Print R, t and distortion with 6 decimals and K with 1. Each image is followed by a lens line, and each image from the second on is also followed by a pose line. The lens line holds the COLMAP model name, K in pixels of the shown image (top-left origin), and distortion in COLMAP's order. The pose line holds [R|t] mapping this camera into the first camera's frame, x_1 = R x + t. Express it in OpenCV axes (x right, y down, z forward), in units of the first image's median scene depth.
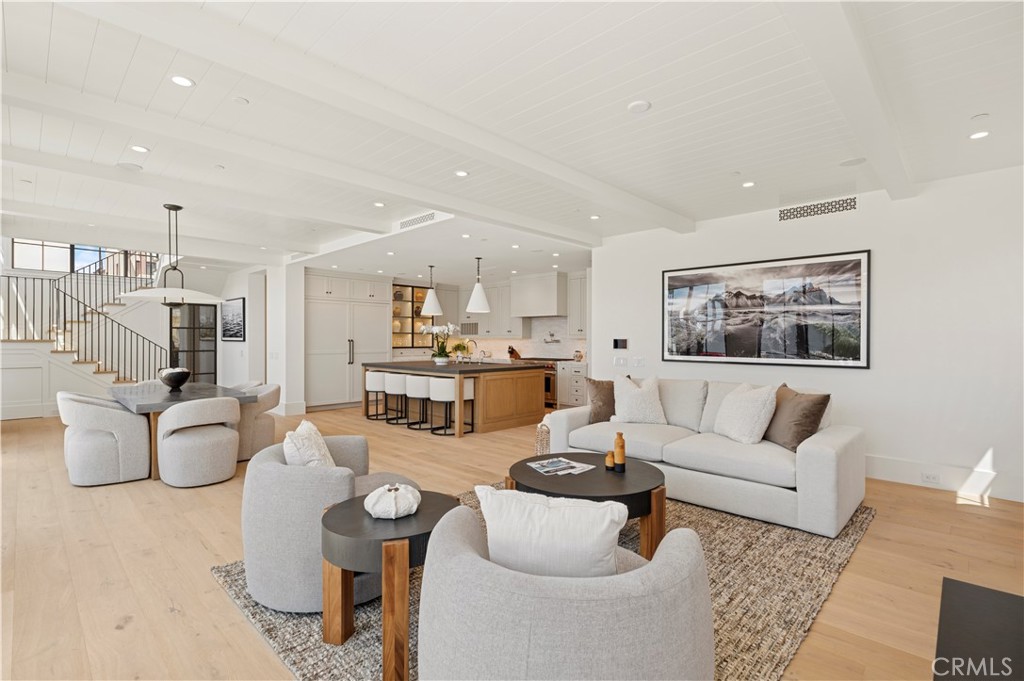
lens RADIAL K [[471.2, 0, 512.0], [0, 471.2, 340.5], [0, 0, 1]] dist [0.001840, -0.000562]
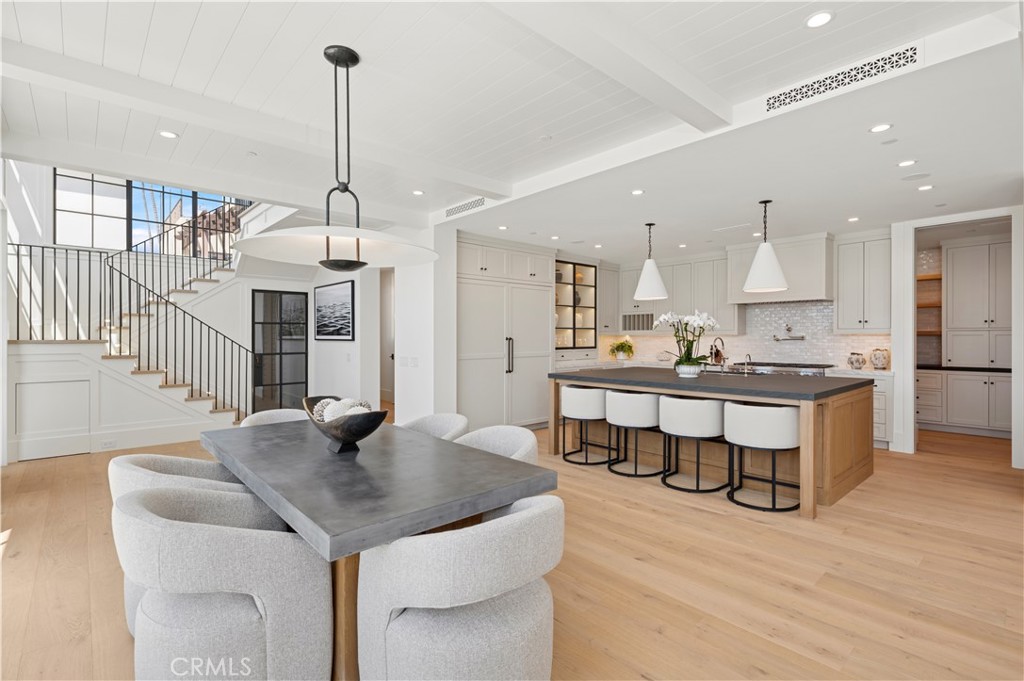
lens RADIAL K [[475.7, 0, 511.5], [0, 475.7, 335.0], [0, 0, 1]] dist [0.002577, 0.000236]
pose [[0.997629, -0.005441, -0.068605, -0.308522], [0.005036, 0.999969, -0.006075, -0.001433], [0.068635, 0.005715, 0.997625, 0.321157]]
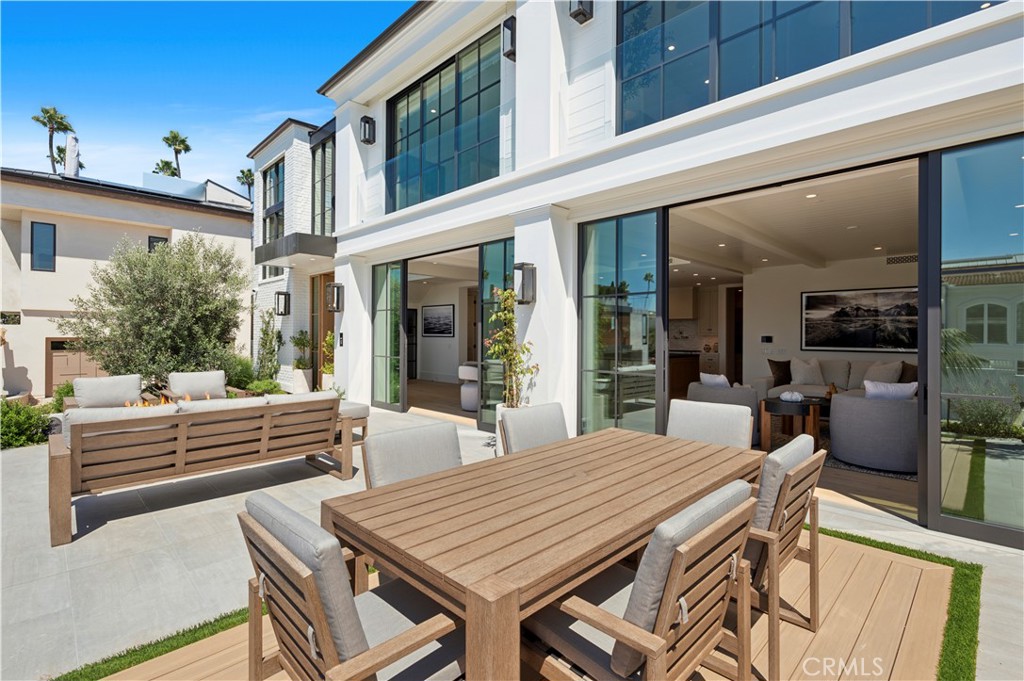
lens RADIAL K [[475.7, 0, 511.5], [0, 475.7, 335.0], [0, 0, 1]] dist [0.002577, 0.000236]
pose [[0.999822, 0.002553, -0.018685, -0.422572], [-0.002619, 0.999990, -0.003494, 0.000628], [0.018676, 0.003542, 0.999819, -0.407887]]
